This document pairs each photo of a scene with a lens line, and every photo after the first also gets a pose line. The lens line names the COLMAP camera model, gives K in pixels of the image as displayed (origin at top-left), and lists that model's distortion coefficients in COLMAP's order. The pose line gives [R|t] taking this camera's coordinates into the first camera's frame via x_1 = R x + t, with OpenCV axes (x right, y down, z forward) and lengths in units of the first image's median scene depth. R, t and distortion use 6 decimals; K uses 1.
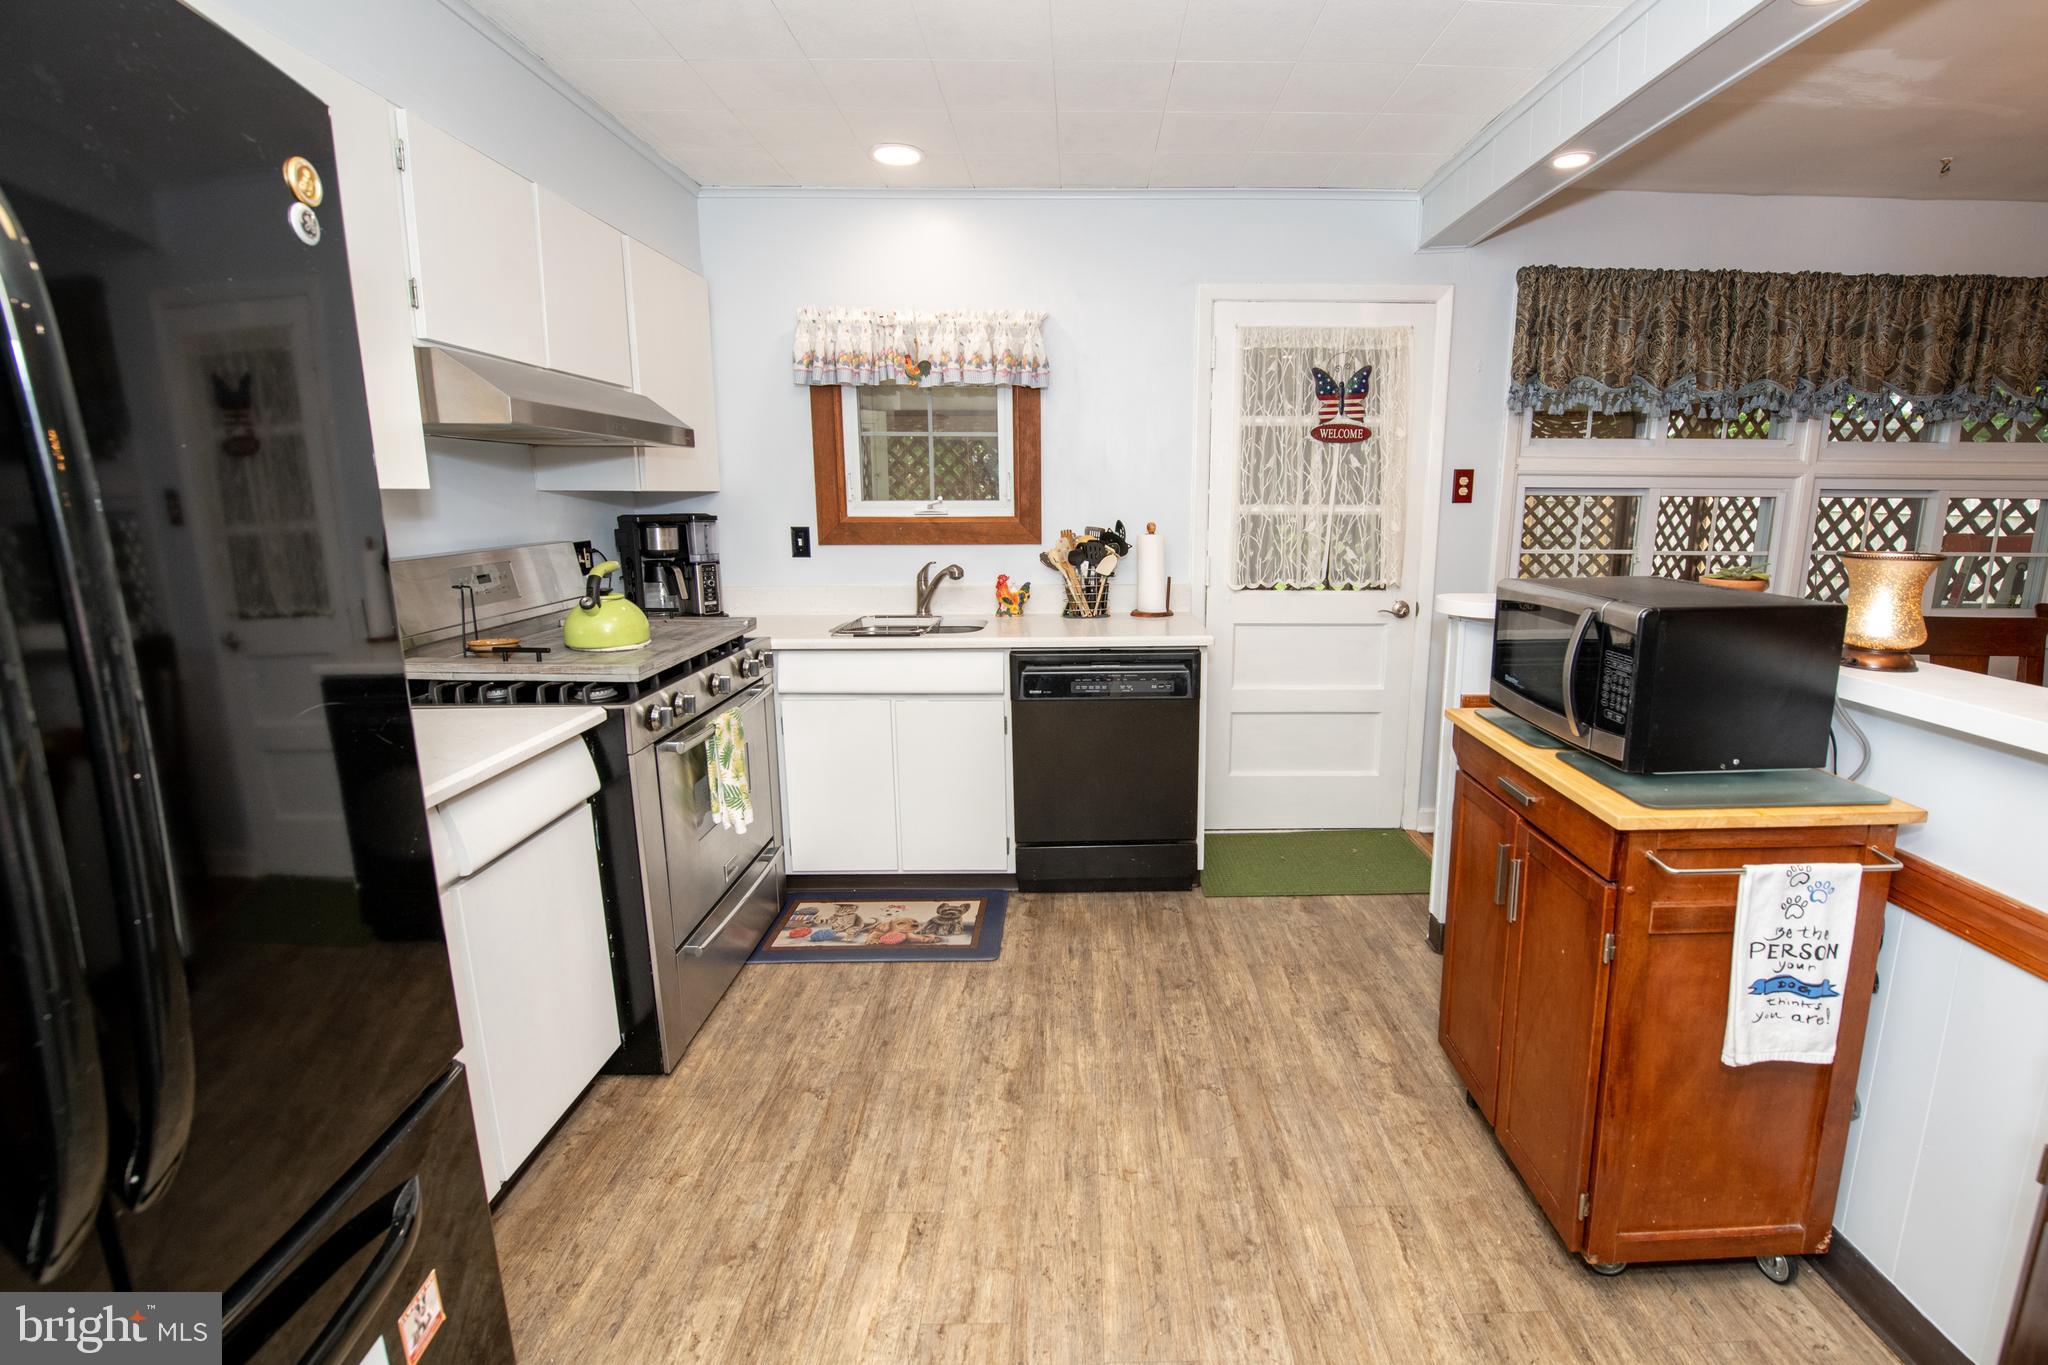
lens RADIAL K [[899.6, 0, 1103.3], [0, 899.6, 658.1], [0, 0, 1]] dist [-0.019285, -0.001399]
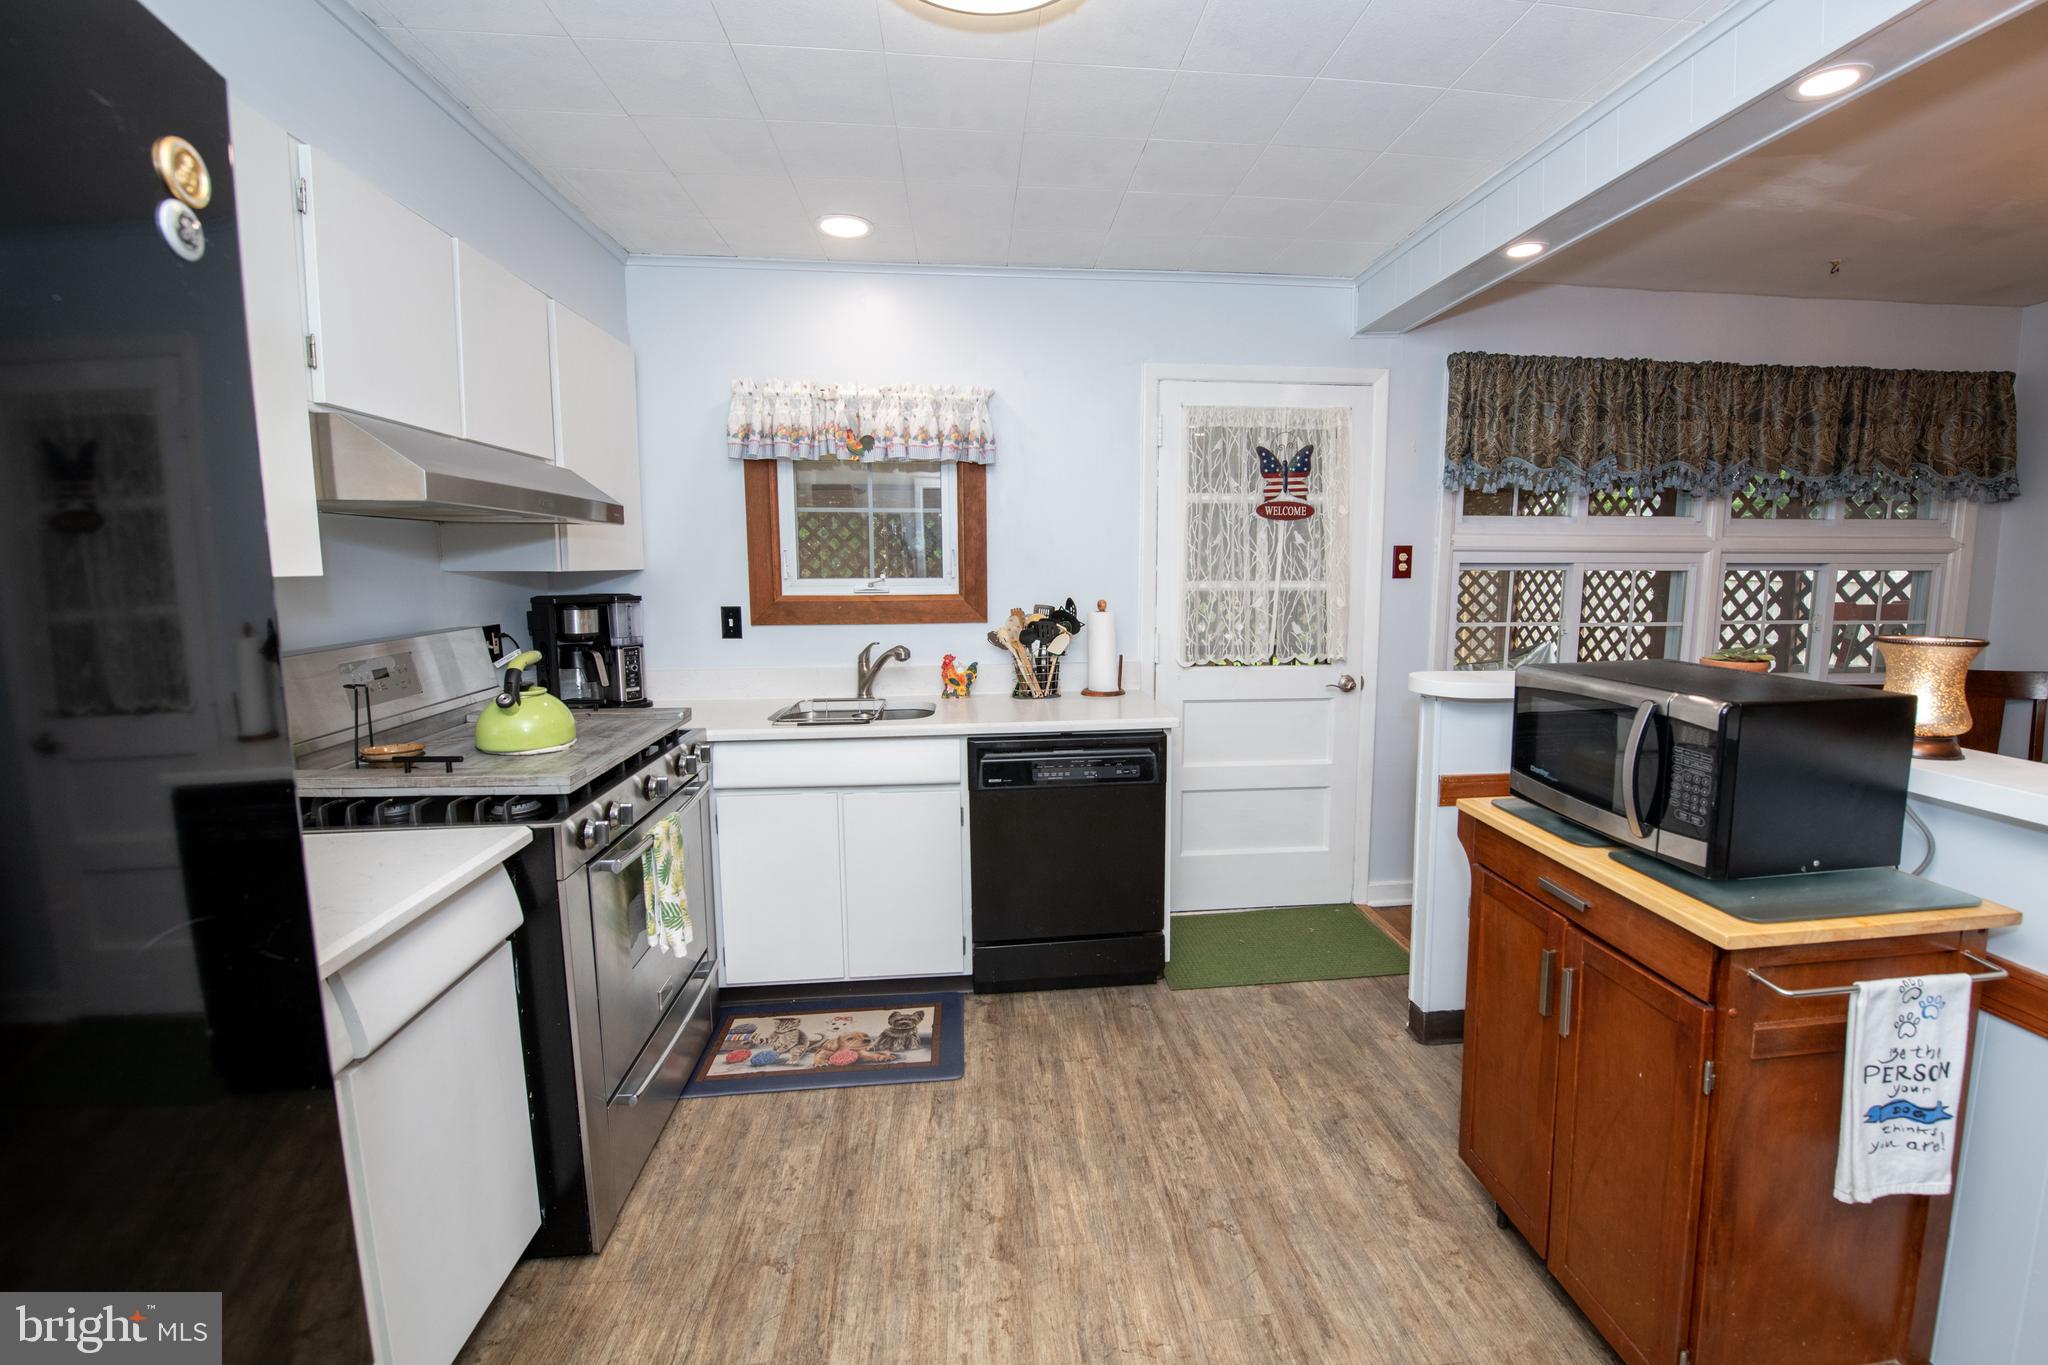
lens RADIAL K [[863.8, 0, 1074.0], [0, 863.8, 661.0], [0, 0, 1]] dist [-0.019999, -0.000660]
pose [[0.995598, -0.013071, 0.092806, -0.075220], [0.019277, 0.997614, -0.066293, -0.026193], [-0.091718, 0.067790, 0.993475, 0.083153]]
